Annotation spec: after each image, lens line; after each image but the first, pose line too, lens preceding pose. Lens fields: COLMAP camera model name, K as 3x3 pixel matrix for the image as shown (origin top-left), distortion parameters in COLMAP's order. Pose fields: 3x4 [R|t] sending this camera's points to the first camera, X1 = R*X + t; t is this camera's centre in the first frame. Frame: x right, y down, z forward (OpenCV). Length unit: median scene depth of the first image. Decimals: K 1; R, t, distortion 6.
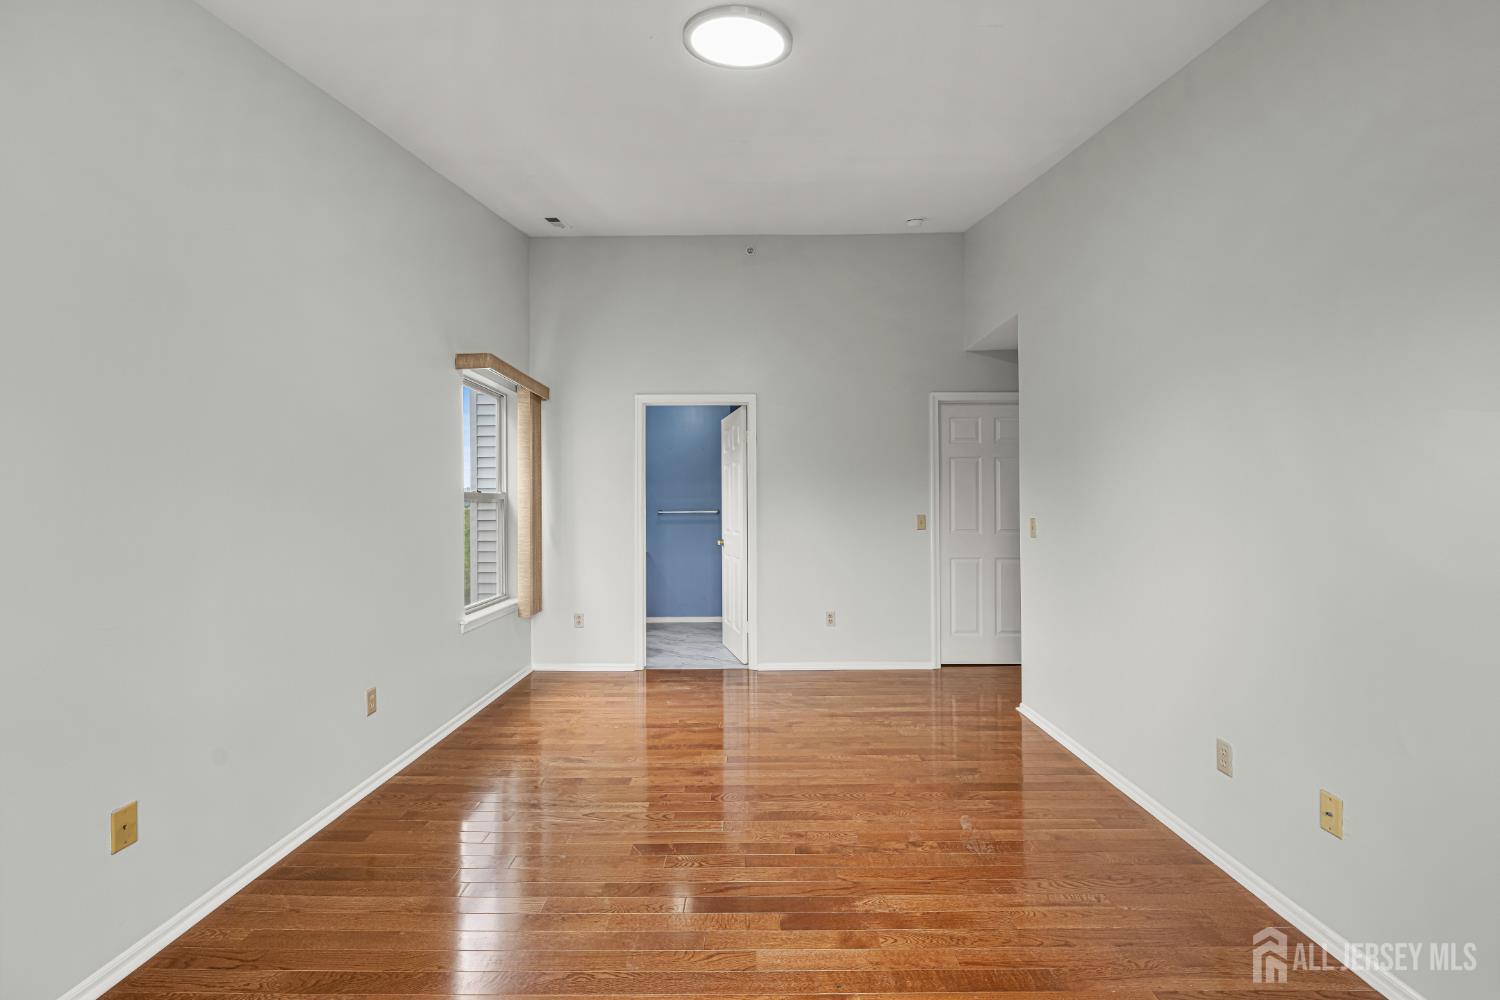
lens RADIAL K [[636.8, 0, 750.0], [0, 636.8, 500.0], [0, 0, 1]] dist [-0.002830, -0.000445]
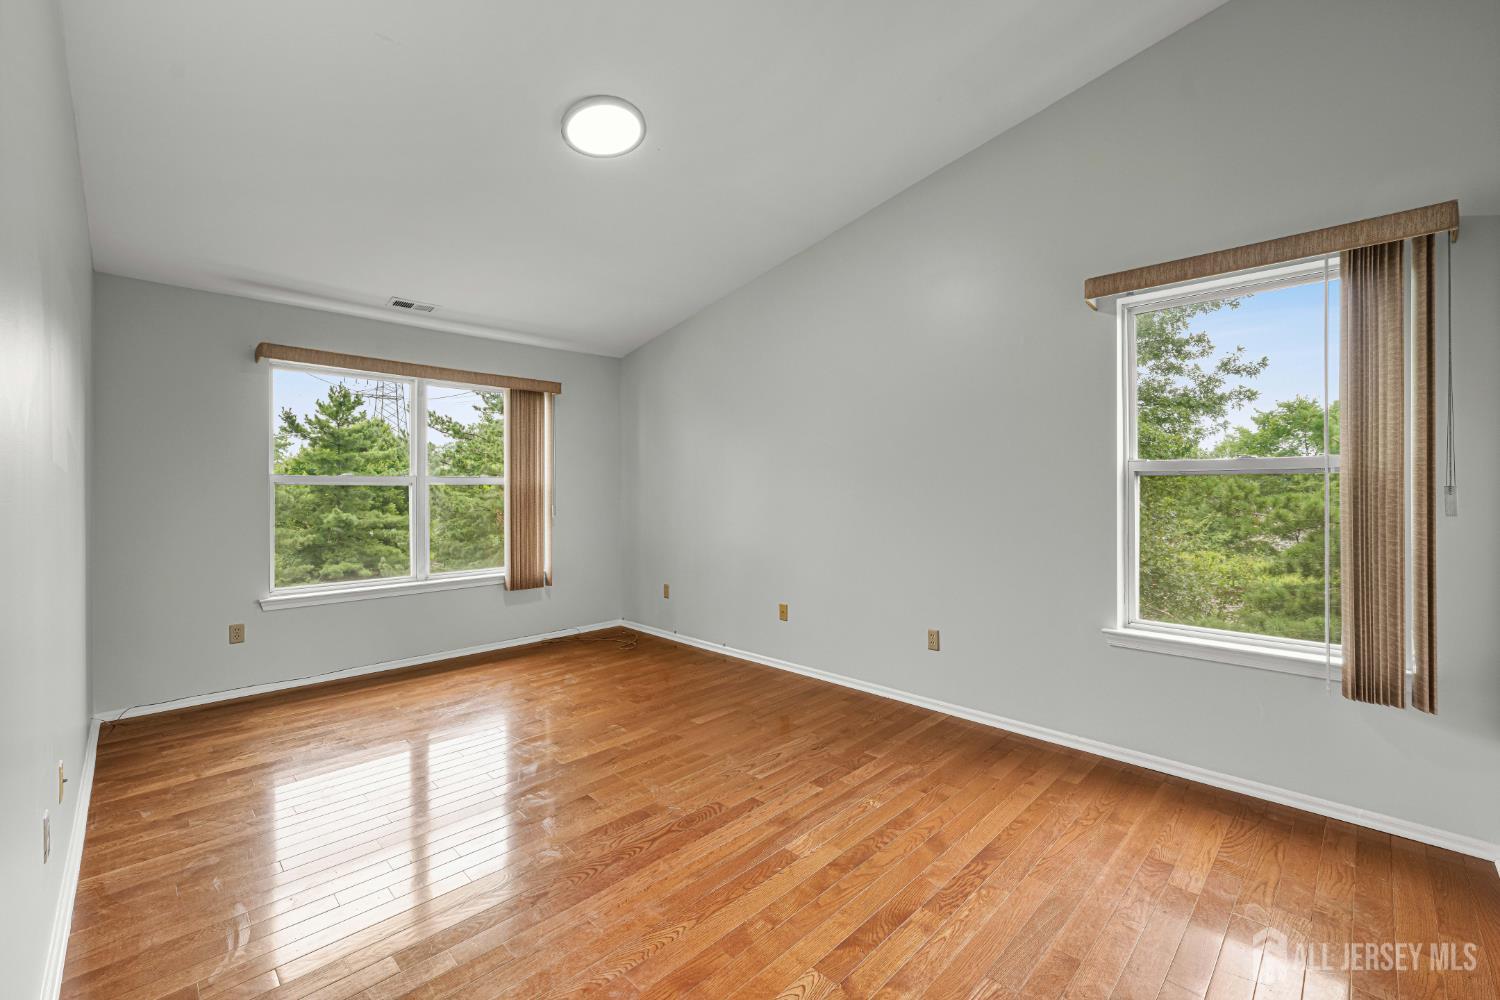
lens RADIAL K [[636.8, 0, 750.0], [0, 636.8, 500.0], [0, 0, 1]] dist [-0.002830, -0.000445]
pose [[-0.709166, 0.017283, -0.704830, 0.502886], [0.011906, 0.999851, 0.012539, 0.024190], [0.704941, 0.000501, -0.709266, 1.558544]]
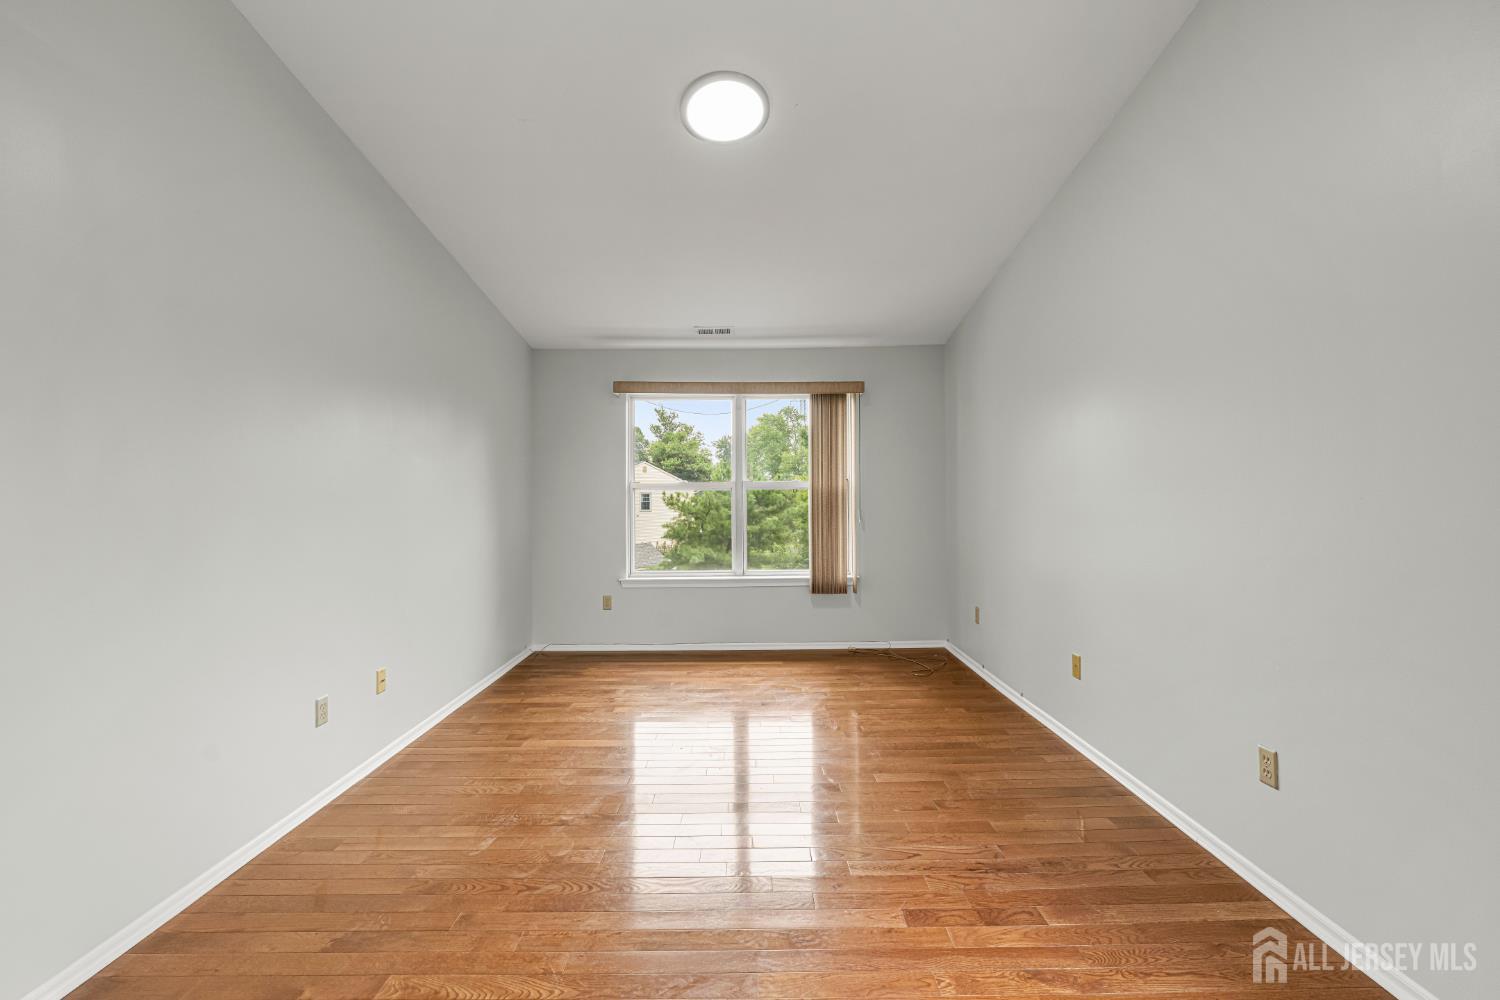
lens RADIAL K [[636.8, 0, 750.0], [0, 636.8, 500.0], [0, 0, 1]] dist [-0.002830, -0.000445]
pose [[-0.999812, 0.009284, 0.016996, -0.048945], [0.009311, 0.999955, 0.001528, 0.023071], [-0.016981, 0.001686, -0.999854, 1.618245]]
